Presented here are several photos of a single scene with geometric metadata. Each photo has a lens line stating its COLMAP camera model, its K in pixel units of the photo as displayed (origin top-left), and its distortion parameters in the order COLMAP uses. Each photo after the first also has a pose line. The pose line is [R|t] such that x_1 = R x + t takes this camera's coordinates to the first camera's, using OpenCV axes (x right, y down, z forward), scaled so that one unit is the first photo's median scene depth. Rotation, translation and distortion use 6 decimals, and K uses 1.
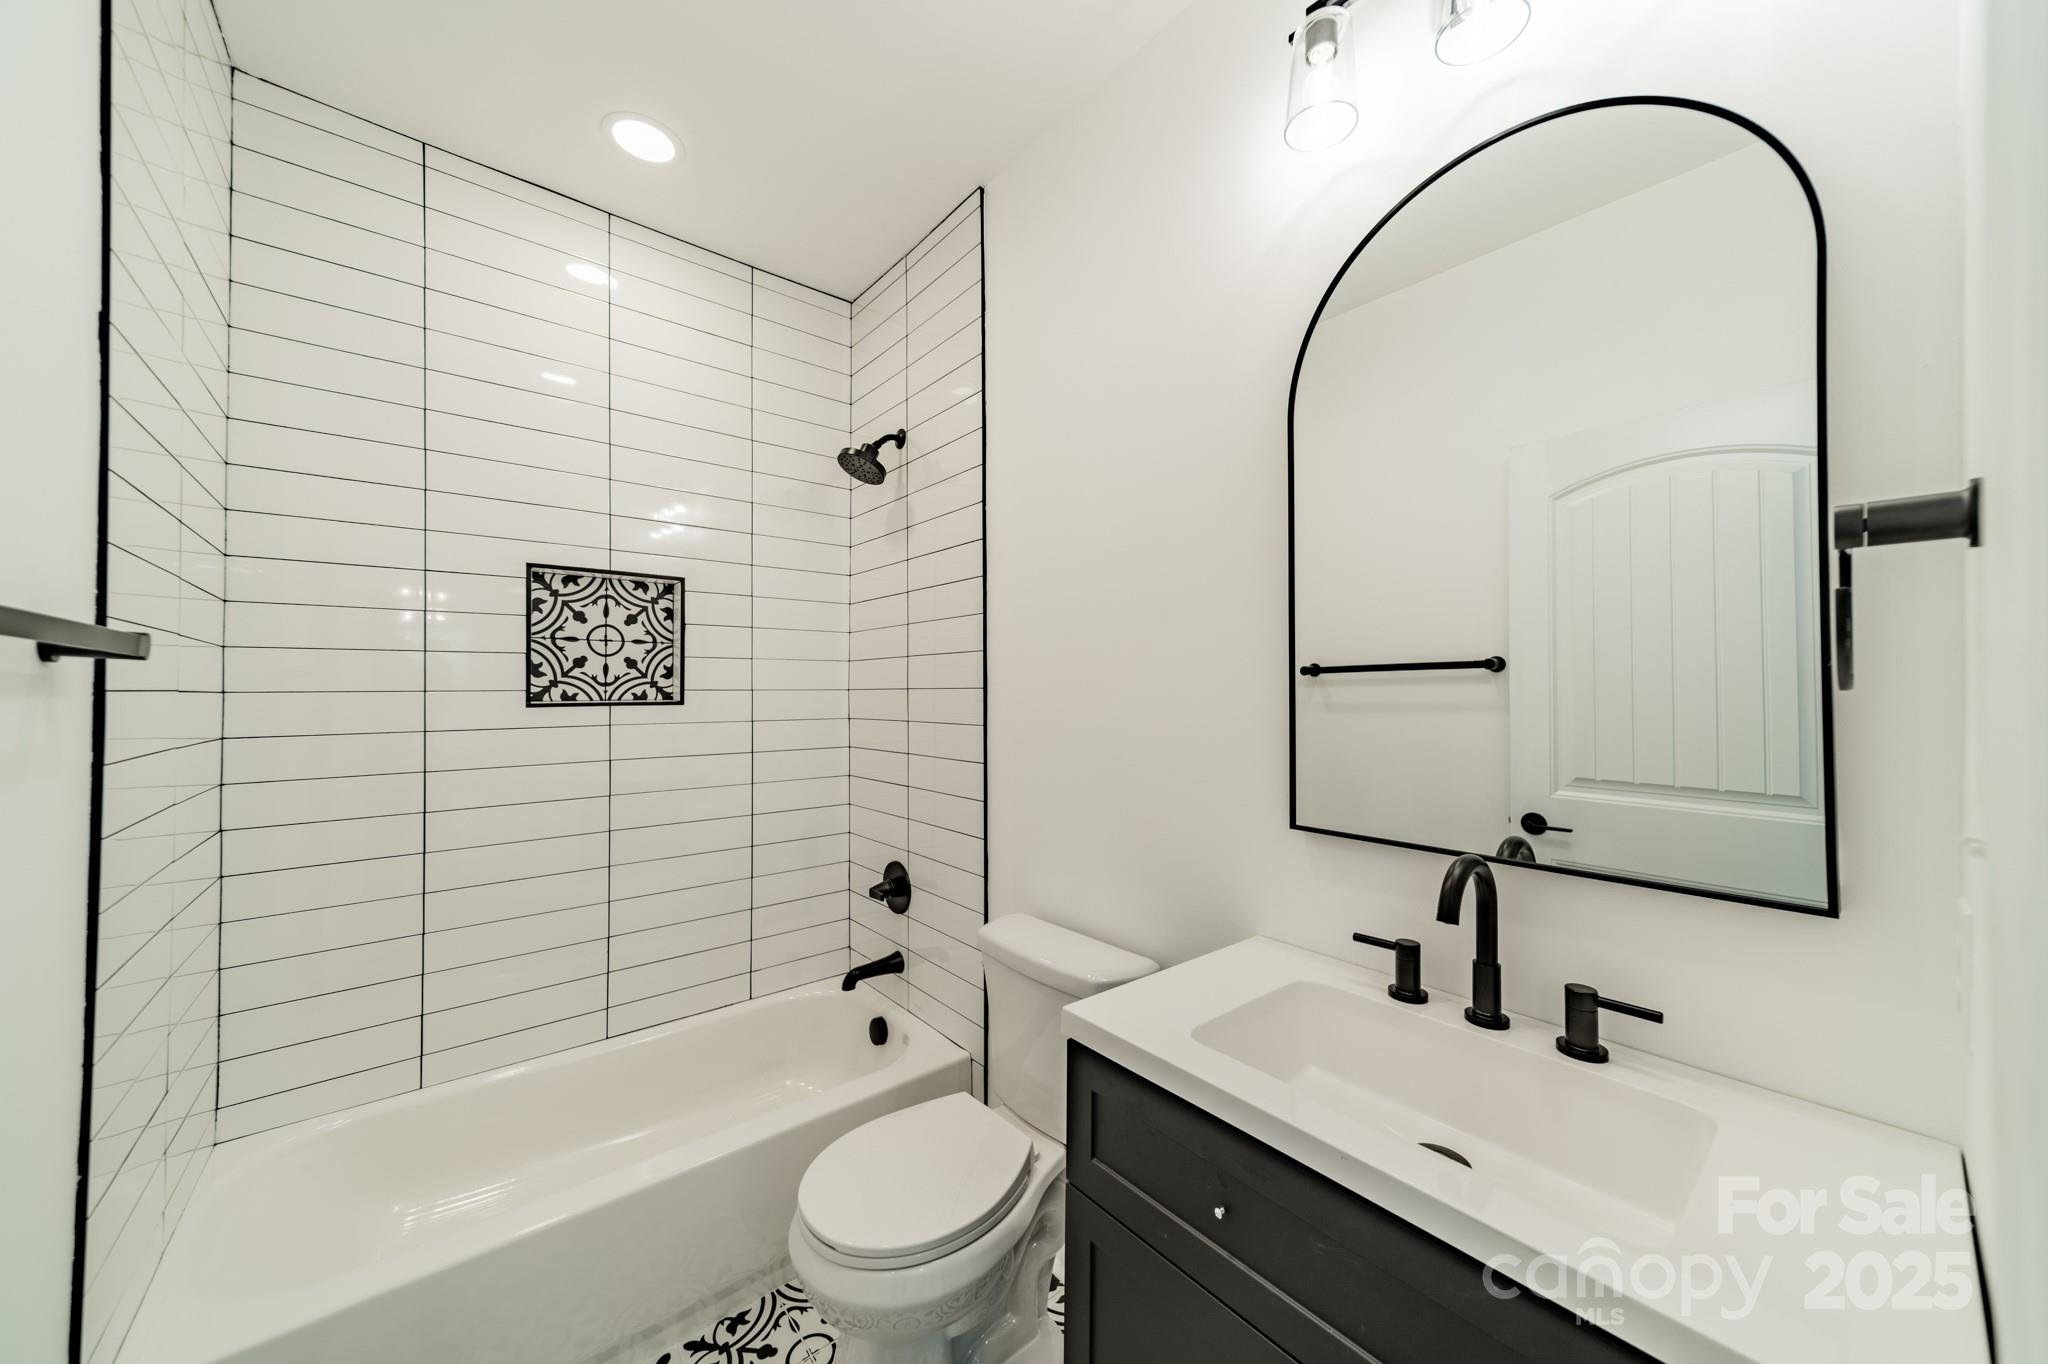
lens RADIAL K [[720.4, 0, 1031.0], [0, 720.4, 683.8], [0, 0, 1]] dist [0.002872, 0.000175]
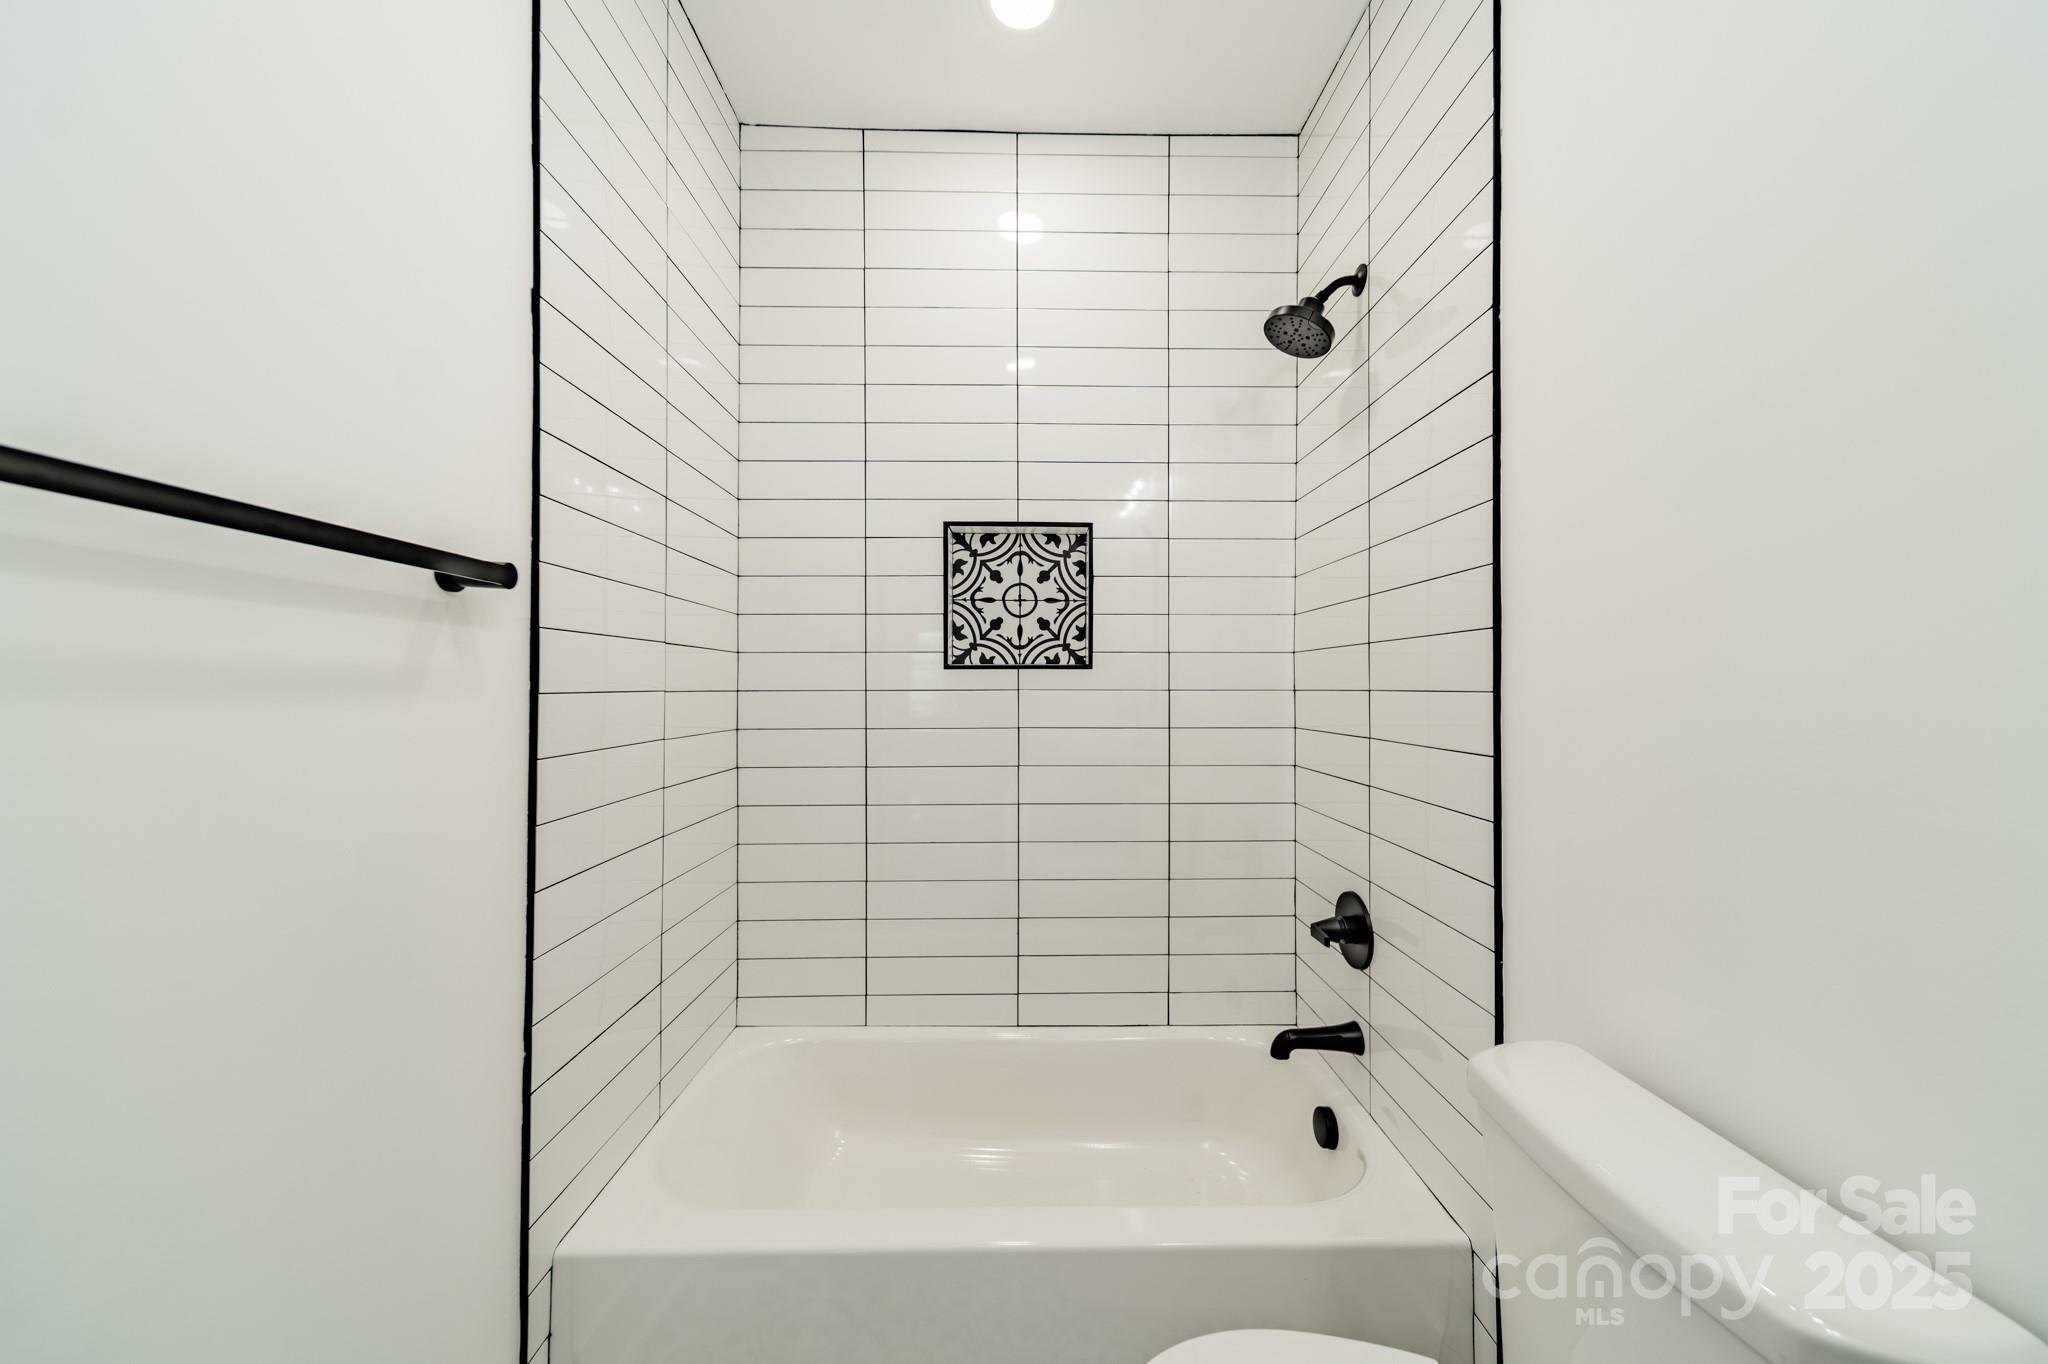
lens RADIAL K [[720.4, 0, 1029.4], [0, 720.4, 682.9], [0, 0, 1]] dist [0.002872, 0.000175]
pose [[0.778378, 0.002270, -0.627792, 0.006970], [0.002076, 0.999979, 0.006189, 0.041535], [0.627793, -0.006120, 0.778356, 0.278360]]
